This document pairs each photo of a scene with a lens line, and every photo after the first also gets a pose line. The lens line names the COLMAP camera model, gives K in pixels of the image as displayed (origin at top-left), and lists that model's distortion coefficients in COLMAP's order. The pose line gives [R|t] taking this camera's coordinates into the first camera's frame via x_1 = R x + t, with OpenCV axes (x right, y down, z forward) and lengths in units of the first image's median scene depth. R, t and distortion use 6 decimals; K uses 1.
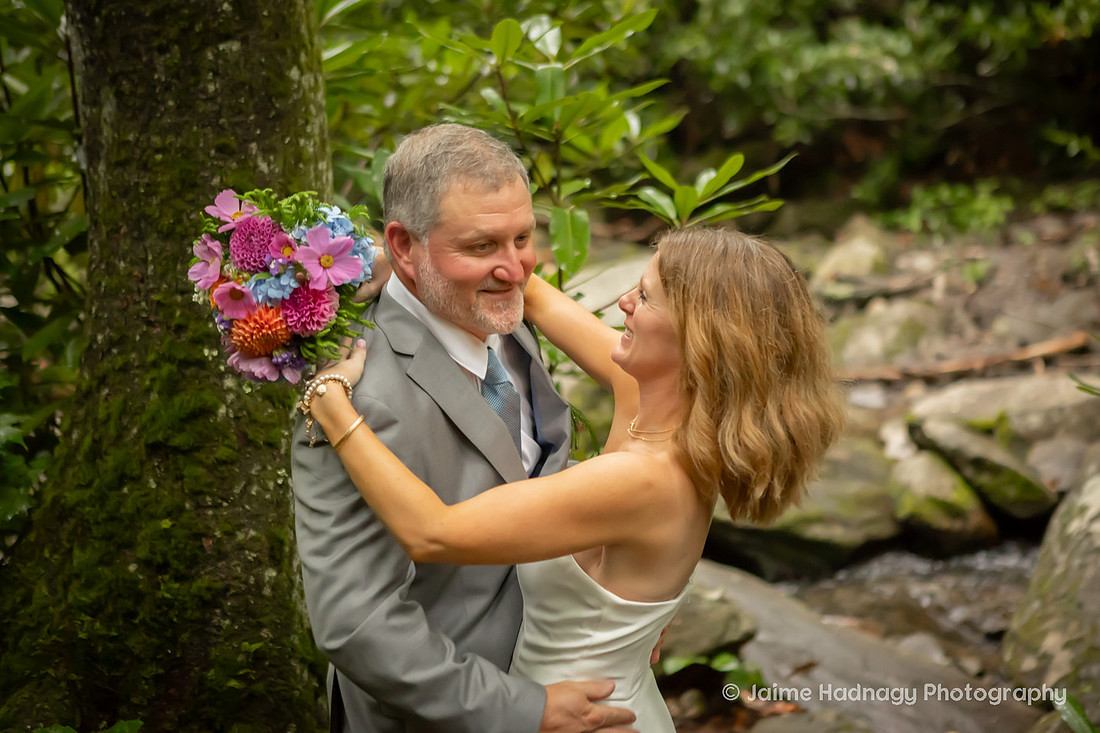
lens RADIAL K [[1886.4, 0, 550.0], [0, 1886.4, 366.5], [0, 0, 1]] dist [0.079823, 0.255982]
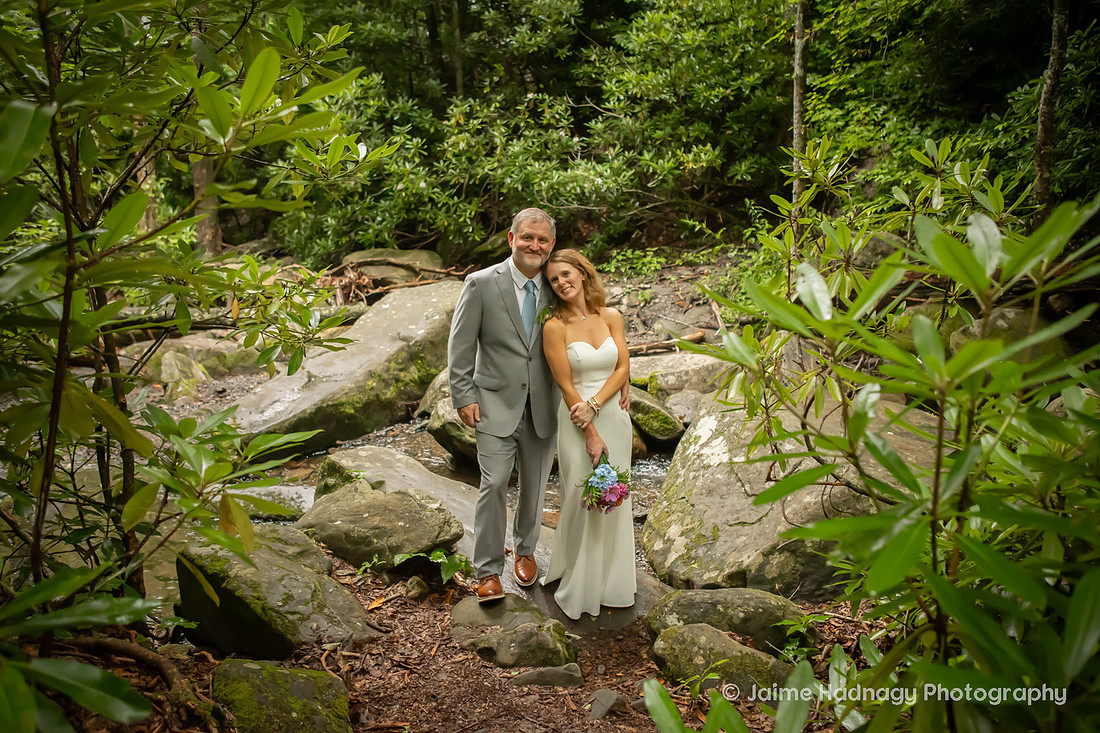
lens RADIAL K [[930.1, 0, 550.0], [0, 930.1, 366.5], [0, 0, 1]] dist [-0.068334, 0.003540]
pose [[0.993975, 0.008947, 0.109242, 0.045335], [-0.010754, 0.999815, 0.015960, 0.003862], [-0.109079, -0.017039, 0.993887, 0.153028]]
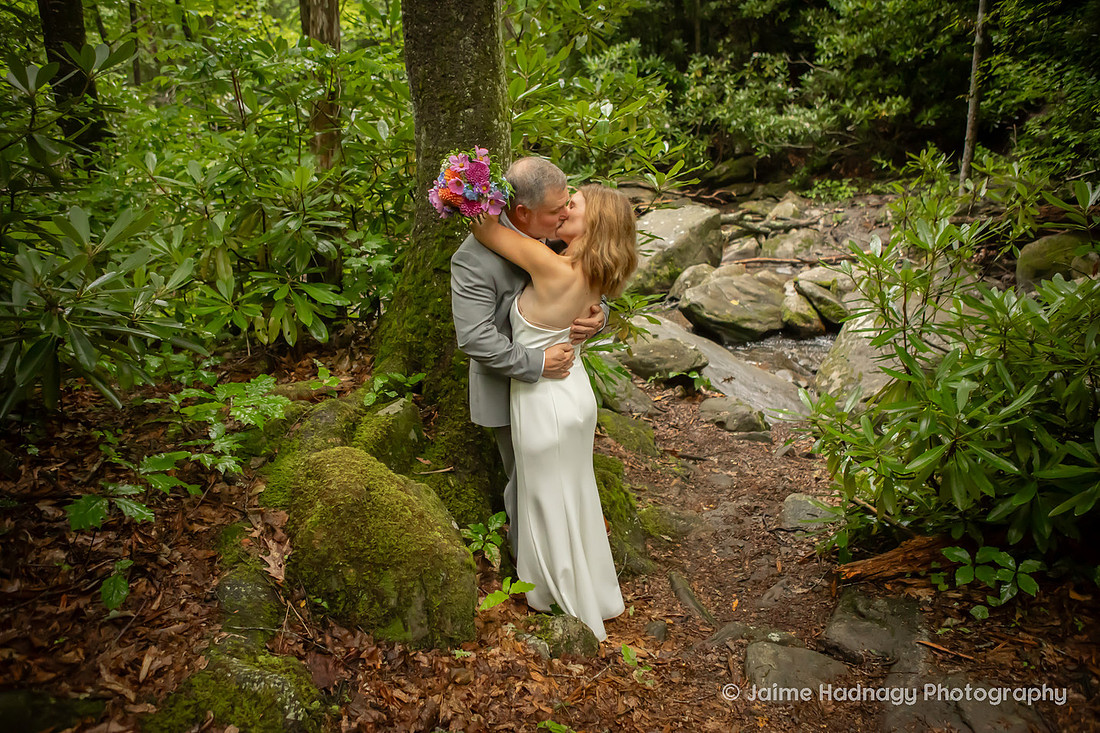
lens RADIAL K [[805.4, 0, 550.0], [0, 805.4, 366.5], [0, 0, 1]] dist [-0.125405, 0.124652]
pose [[0.989056, 0.061702, -0.134022, 0.021855], [-0.041721, 0.988244, 0.147082, 0.001314], [0.141522, -0.139881, 0.980002, -0.013276]]
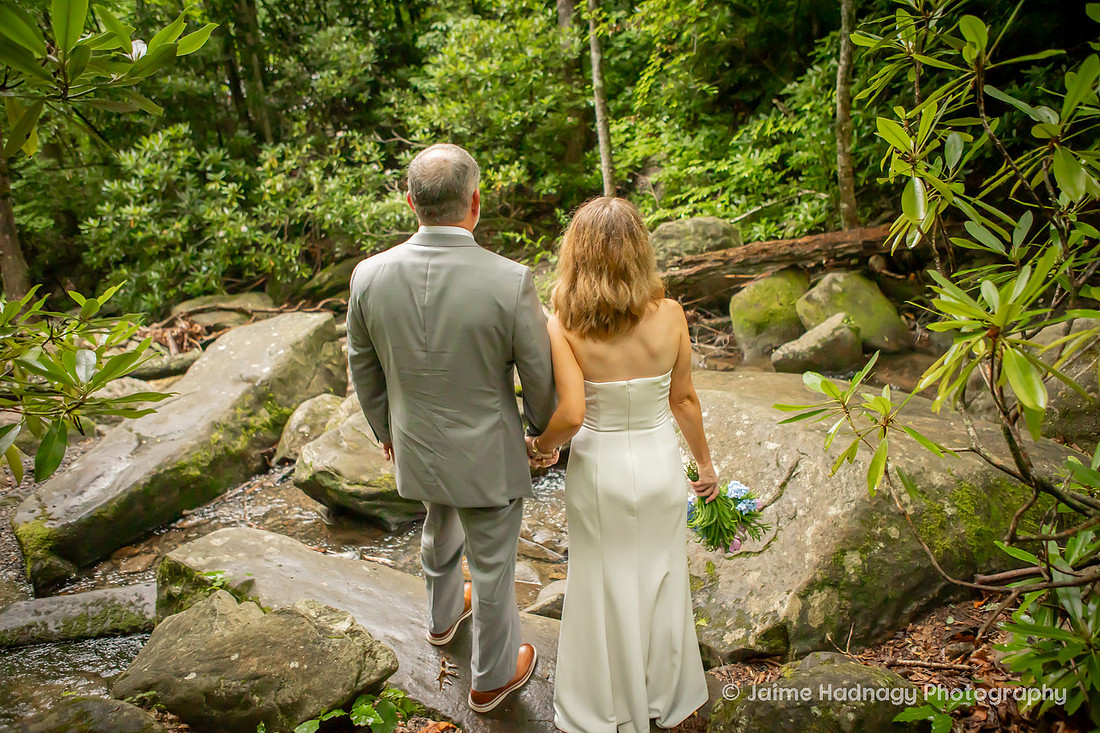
lens RADIAL K [[749.9, 0, 550.0], [0, 749.9, 366.5], [0, 0, 1]] dist [-0.104144, 0.071536]
pose [[0.932501, -0.122683, 0.339692, 0.035548], [0.123407, 0.992163, 0.019559, 0.002036], [-0.339430, 0.023681, 0.940333, 0.302290]]
